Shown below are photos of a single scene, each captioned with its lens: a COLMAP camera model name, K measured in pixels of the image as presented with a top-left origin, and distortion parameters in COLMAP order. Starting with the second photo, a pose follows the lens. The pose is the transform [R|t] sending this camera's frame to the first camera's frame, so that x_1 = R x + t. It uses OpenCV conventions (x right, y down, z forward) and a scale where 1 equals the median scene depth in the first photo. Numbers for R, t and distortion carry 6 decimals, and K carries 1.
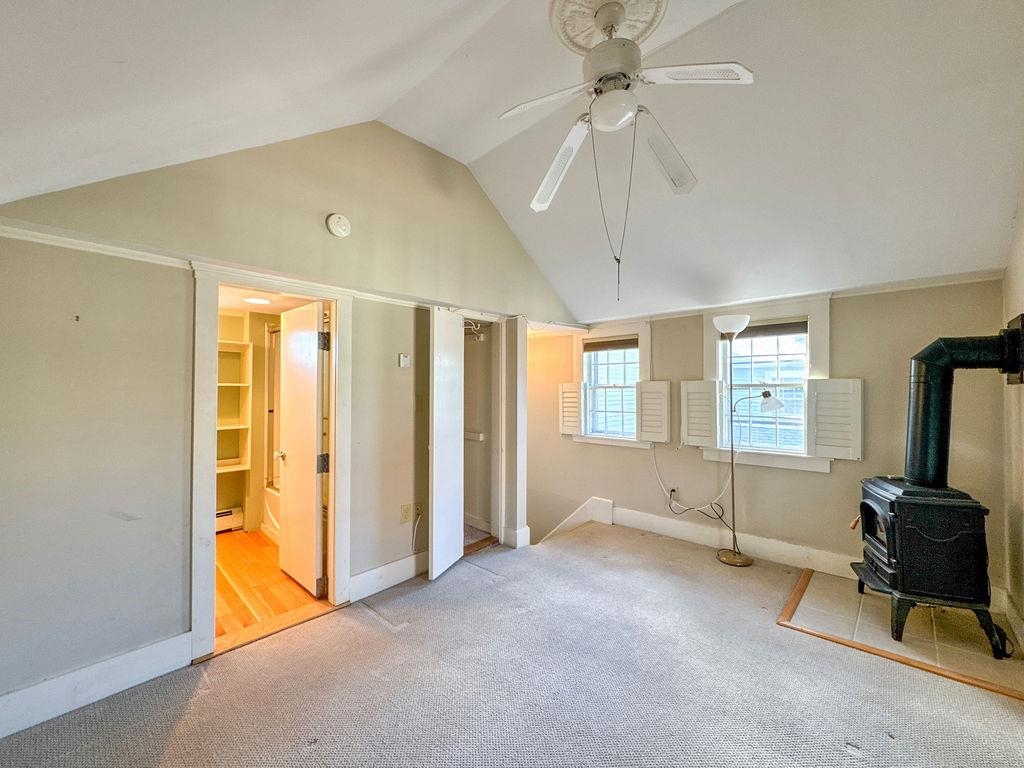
lens RADIAL K [[416.1, 0, 512.9], [0, 416.1, 382.5], [0, 0, 1]] dist [-0.002053, 0.000245]
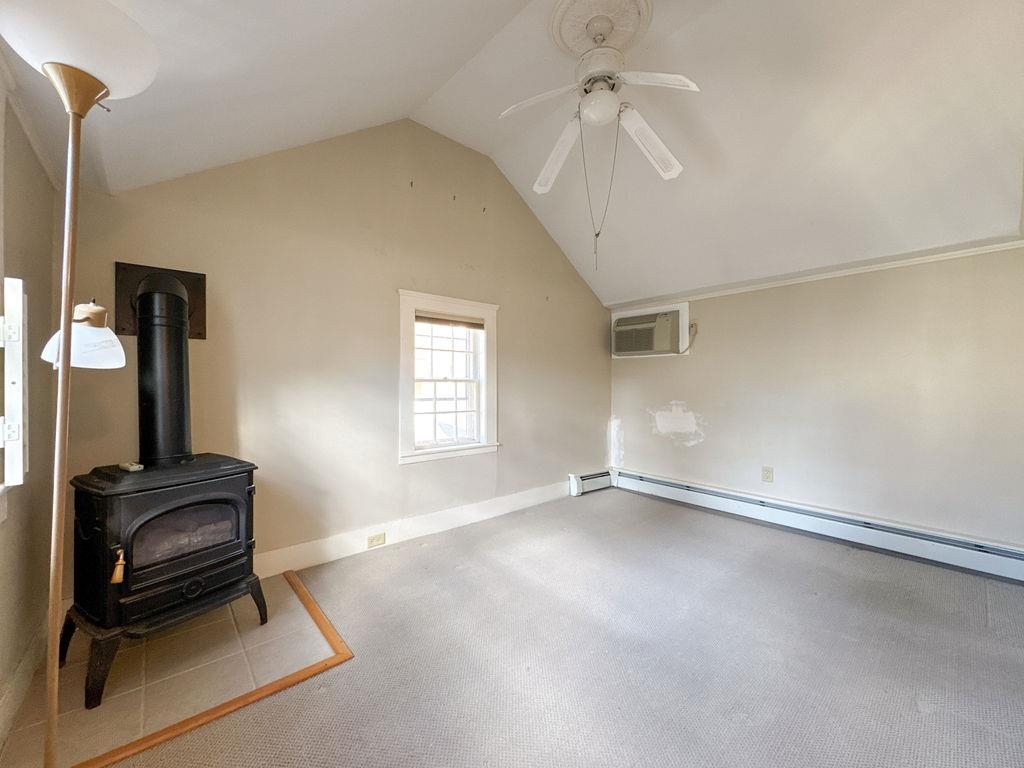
lens RADIAL K [[411.4, 0, 513.5], [0, 411.4, 382.9], [0, 0, 1]] dist [-0.001197, -0.000216]
pose [[-0.994787, -0.003486, 0.101916, 0.192341], [-0.005387, 0.999816, -0.018389, 0.076572], [-0.101834, -0.018842, -0.994623, 1.142647]]
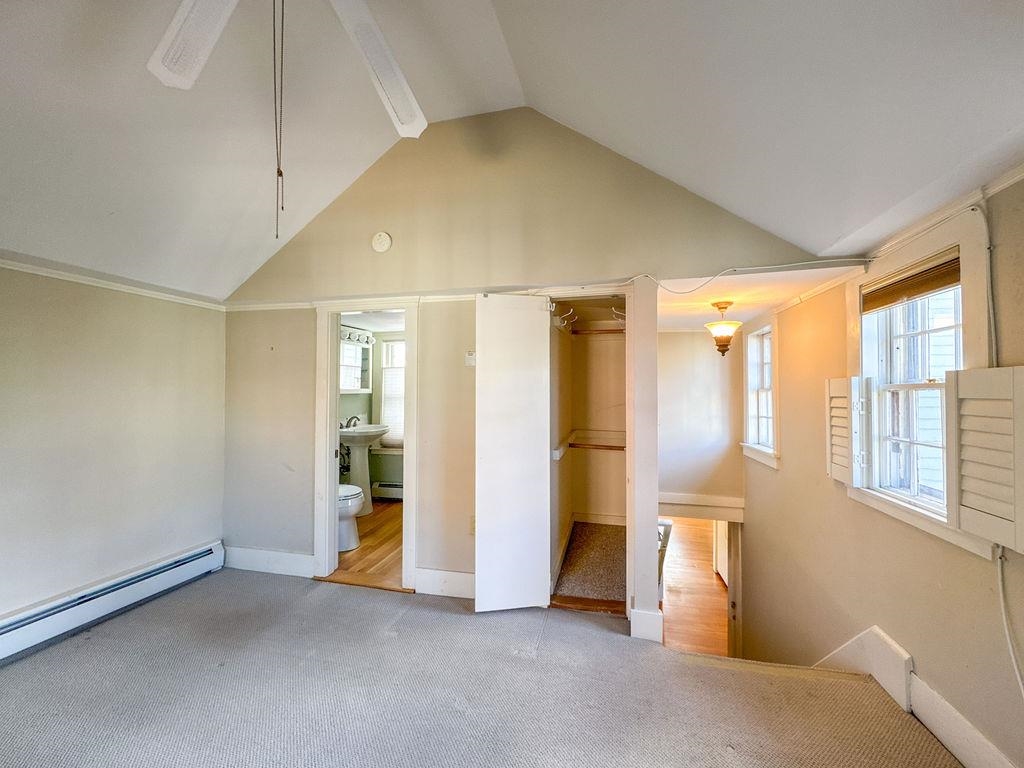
lens RADIAL K [[416.1, 0, 512.9], [0, 416.1, 382.5], [0, 0, 1]] dist [-0.002053, 0.000245]
pose [[0.488699, -0.015225, -0.872320, 0.492714], [0.011112, 0.999875, -0.011226, 0.009022], [0.872382, -0.004207, 0.488807, 0.525266]]
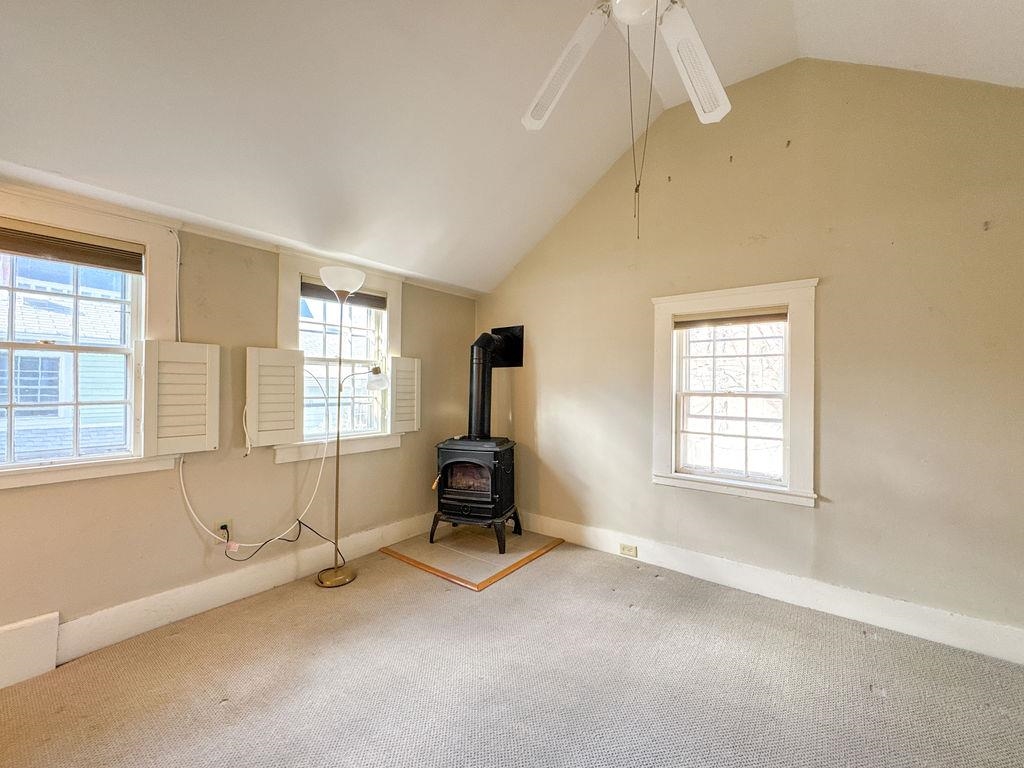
lens RADIAL K [[419.9, 0, 512.0], [0, 419.9, 384.0], [0, 0, 1]] dist [0.000804, 0.000439]
pose [[-0.074336, 0.001995, 0.997231, -0.271779], [-0.023295, 0.999722, -0.003737, 0.047637], [-0.996961, -0.023508, -0.074269, 0.677284]]
